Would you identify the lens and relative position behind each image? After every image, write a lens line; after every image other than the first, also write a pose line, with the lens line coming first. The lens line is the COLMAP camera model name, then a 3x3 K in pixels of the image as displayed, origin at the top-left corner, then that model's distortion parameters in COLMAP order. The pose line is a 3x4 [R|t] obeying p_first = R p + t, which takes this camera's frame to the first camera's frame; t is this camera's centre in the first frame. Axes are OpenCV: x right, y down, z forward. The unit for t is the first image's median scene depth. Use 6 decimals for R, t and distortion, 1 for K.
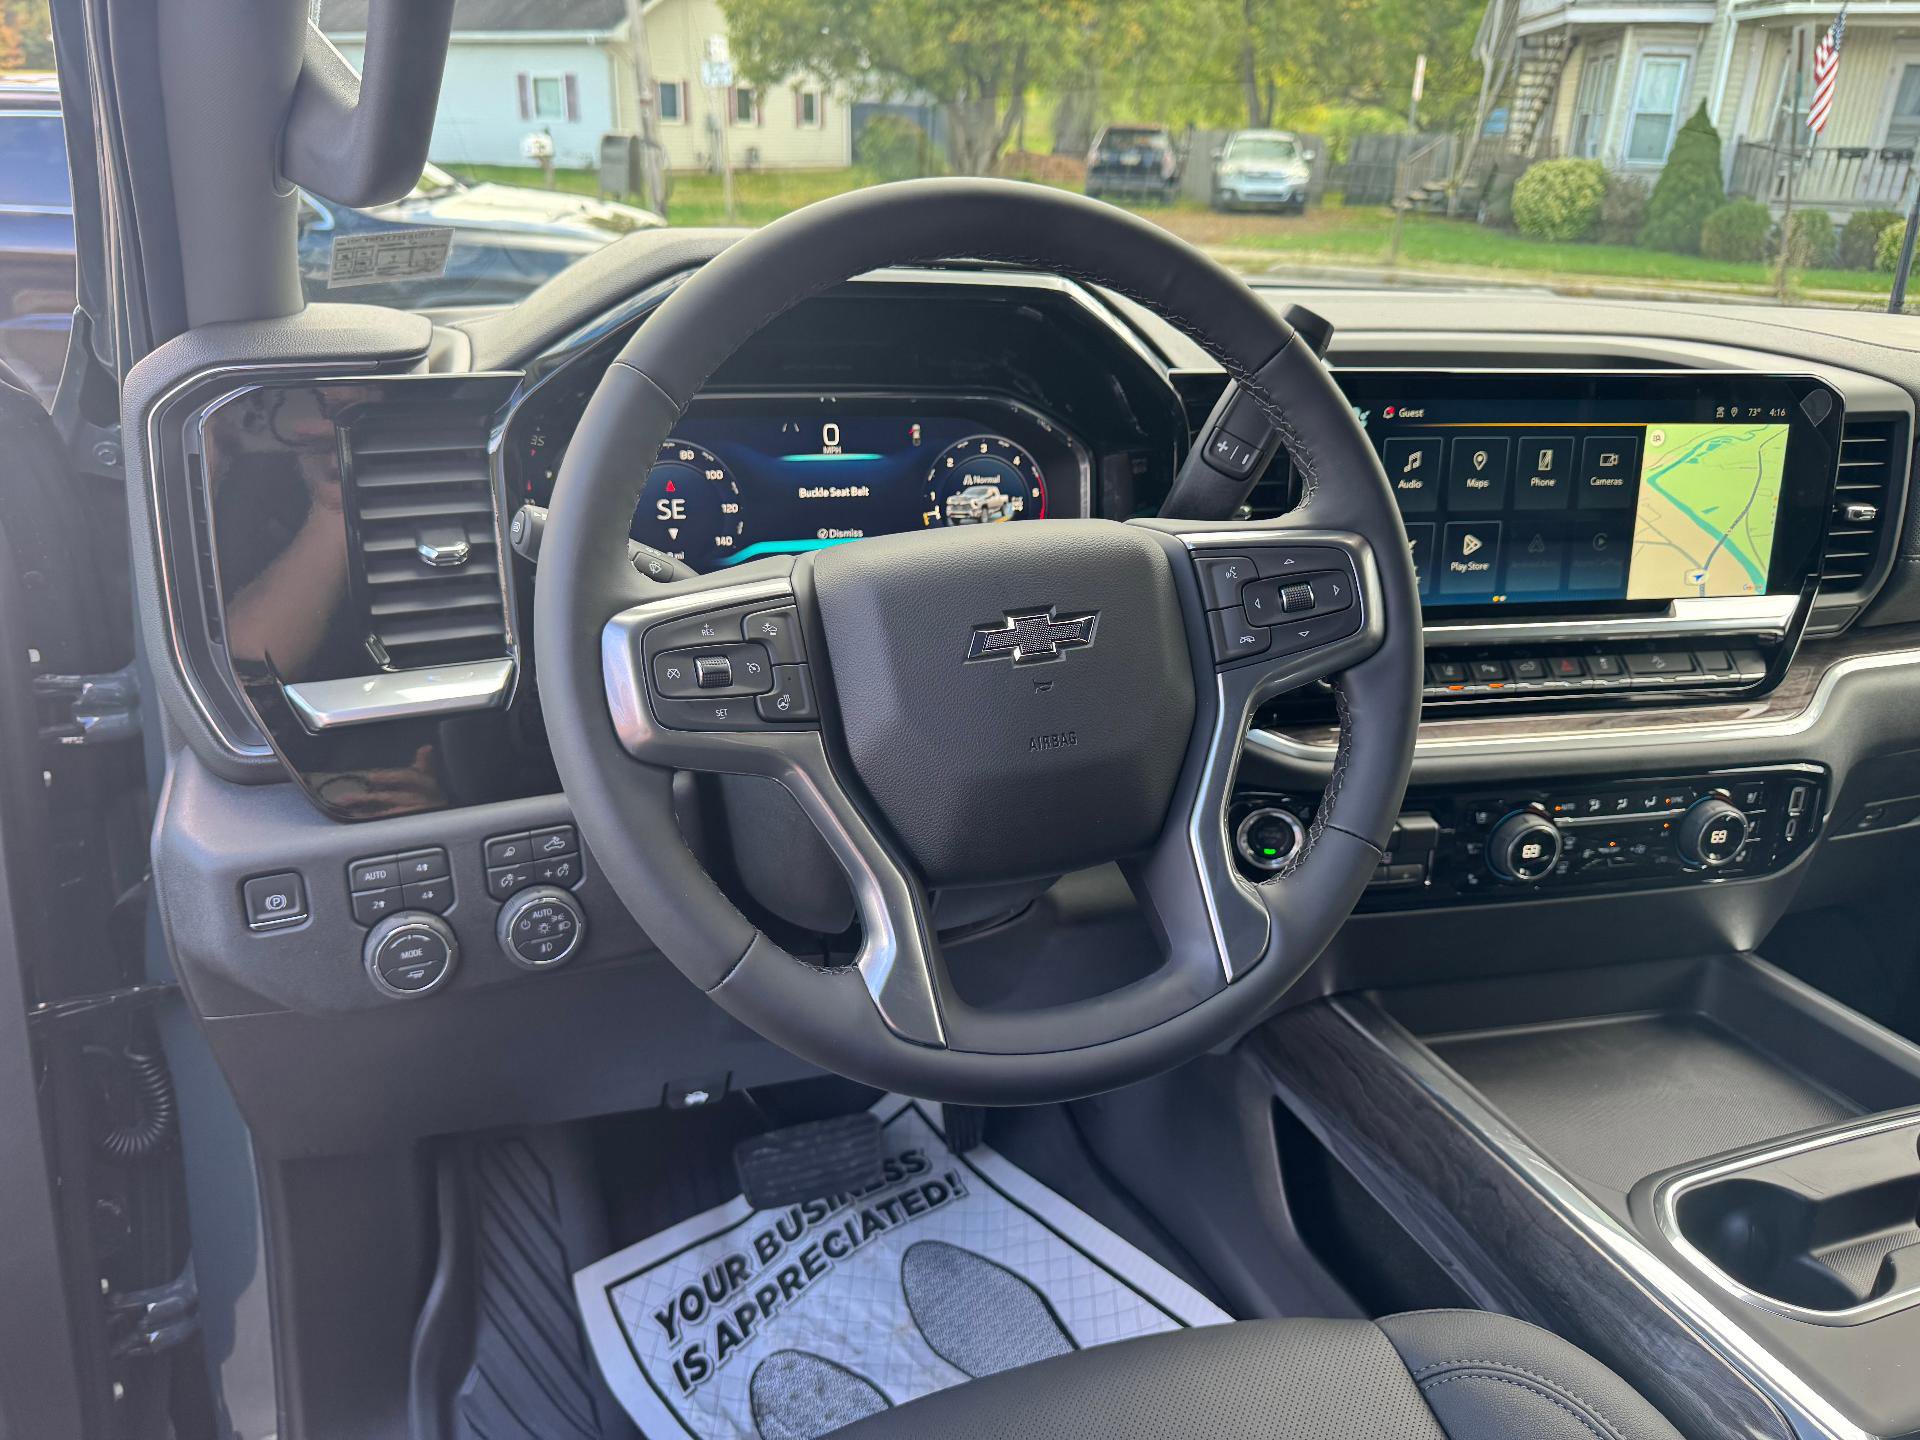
lens RADIAL K [[1474.1, 0, 912.4], [0, 1474.1, 675.6], [0, 0, 1]] dist [-0.026393, 0.006321]
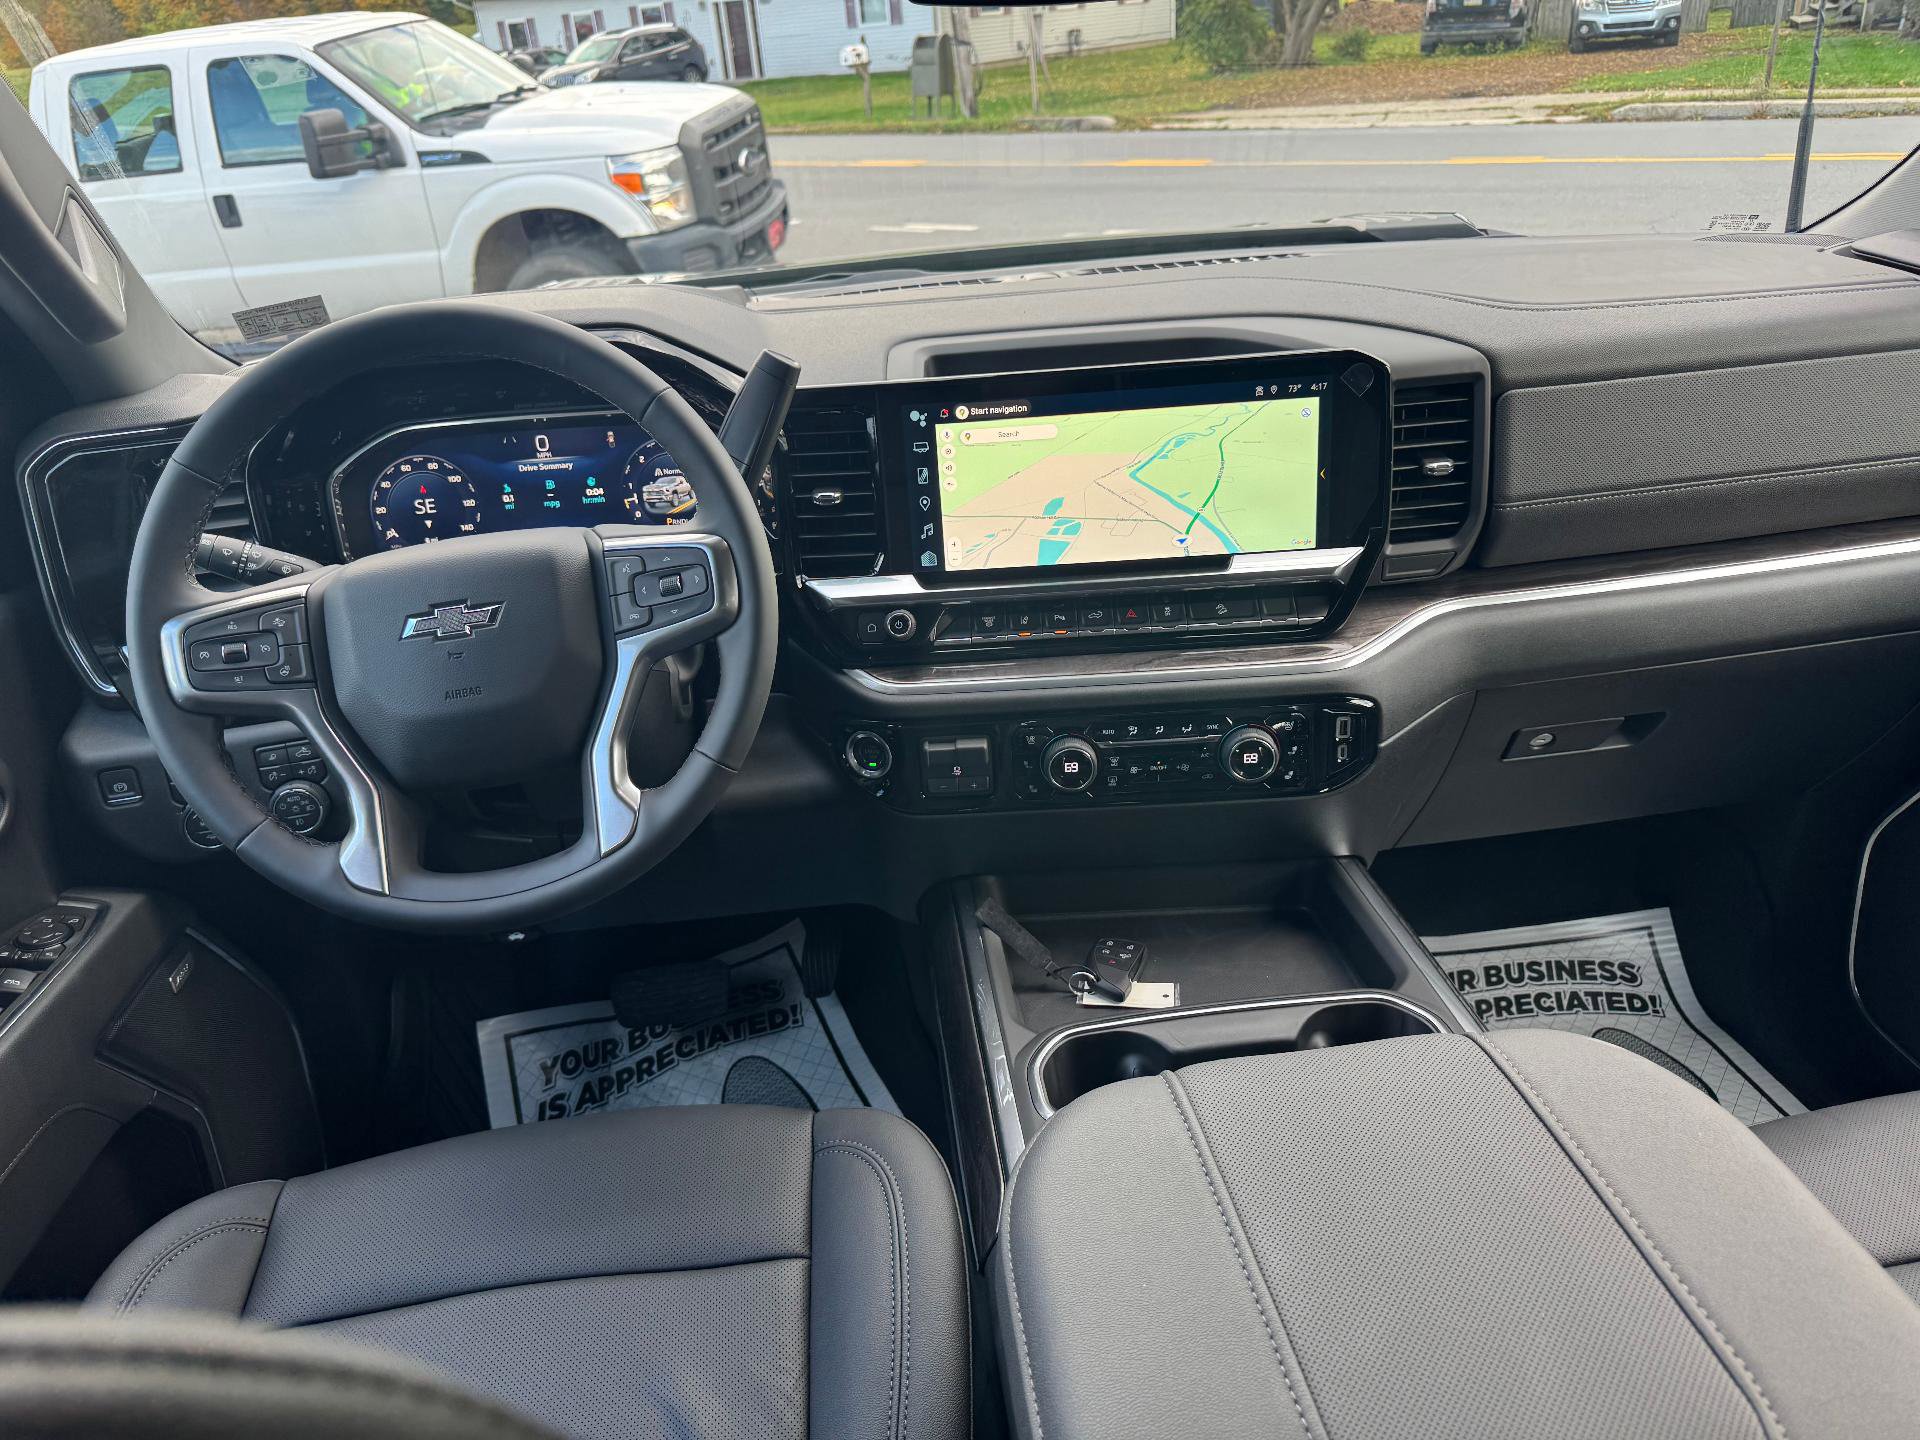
lens RADIAL K [[1412.6, 0, 952.1], [0, 1412.6, 731.0], [0, 0, 1]] dist [0.036018, -0.063240]
pose [[0.967975, 0.014982, -0.250598, 0.570970], [0.017054, 0.991988, 0.125180, -0.055803], [0.250466, -0.125444, 0.959964, -0.145716]]
